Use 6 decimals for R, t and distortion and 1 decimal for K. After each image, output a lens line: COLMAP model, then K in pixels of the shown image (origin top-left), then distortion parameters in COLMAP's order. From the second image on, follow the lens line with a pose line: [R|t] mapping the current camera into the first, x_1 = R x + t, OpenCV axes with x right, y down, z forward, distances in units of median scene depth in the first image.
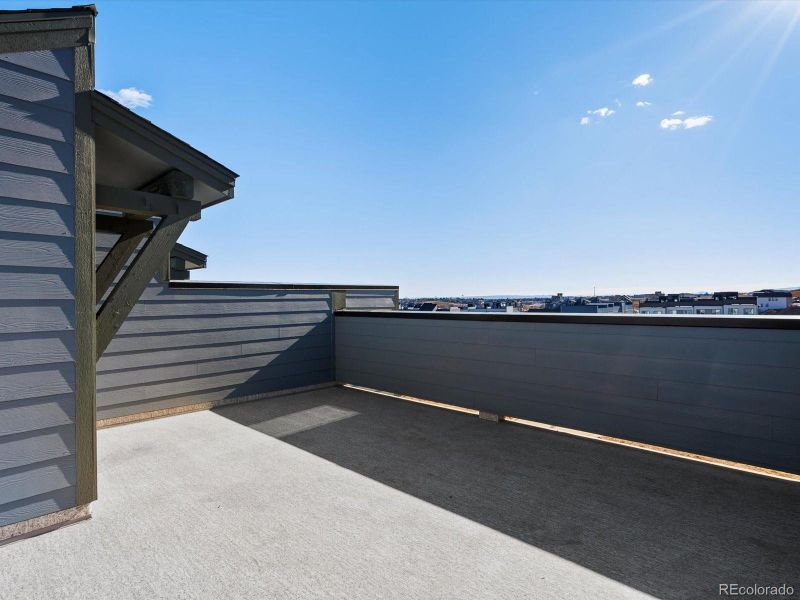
lens RADIAL K [[407.0, 0, 403.9], [0, 407.0, 304.0], [0, 0, 1]] dist [0.001440, -0.000384]
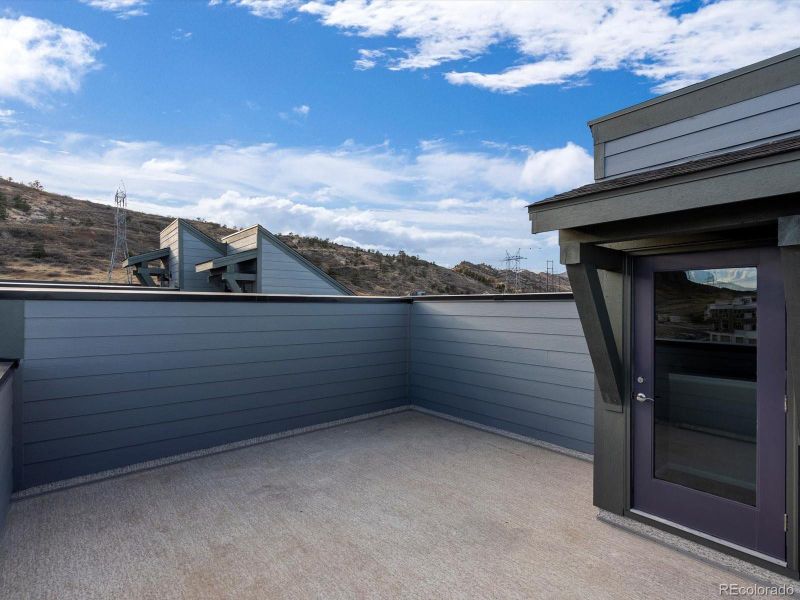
lens RADIAL K [[407.0, 0, 403.9], [0, 407.0, 304.0], [0, 0, 1]] dist [0.001440, -0.000384]
pose [[-0.990431, 0.005586, 0.137895, -0.267068], [0.005349, 0.999984, -0.002094, -0.115443], [-0.137904, -0.001337, -0.990445, 1.797419]]
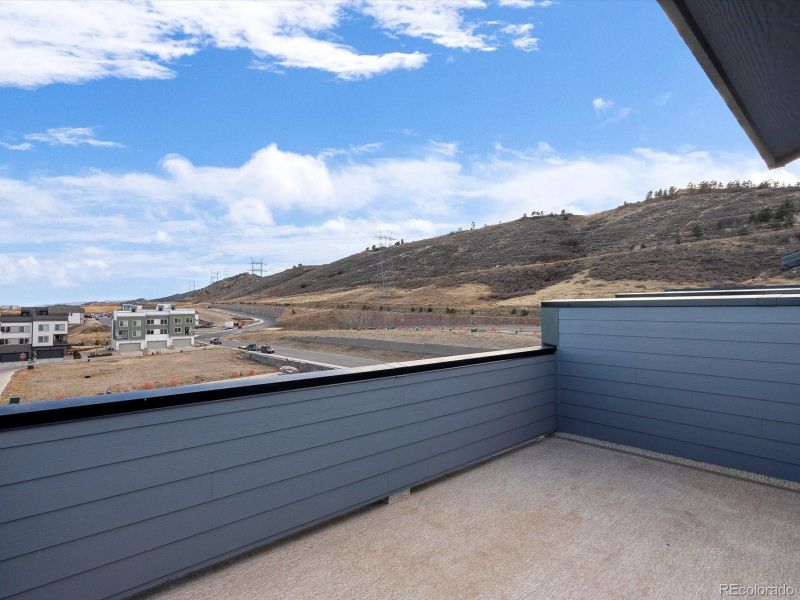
lens RADIAL K [[407.0, 0, 403.9], [0, 407.0, 304.0], [0, 0, 1]] dist [0.001440, -0.000384]
pose [[0.120929, 0.025807, 0.992326, -0.845263], [0.009189, 0.999590, -0.027115, -0.108419], [-0.992619, 0.012397, 0.120642, 1.280000]]
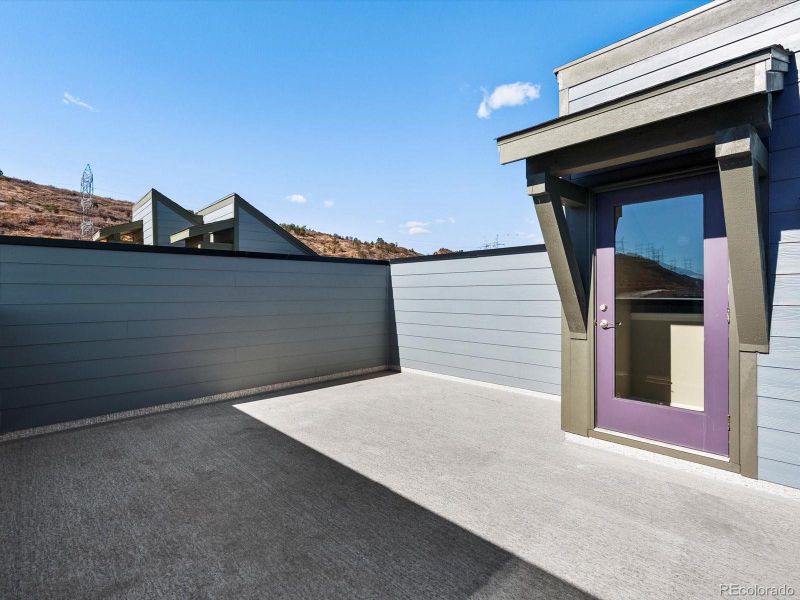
lens RADIAL K [[407.9, 0, 402.5], [0, 407.9, 294.0], [0, 0, 1]] dist [0.001493, -0.001127]
pose [[-0.995812, 0.014352, 0.090288, -0.275285], [0.014879, 0.999876, 0.005164, 0.009763], [-0.090203, 0.006486, -0.995902, 1.840960]]
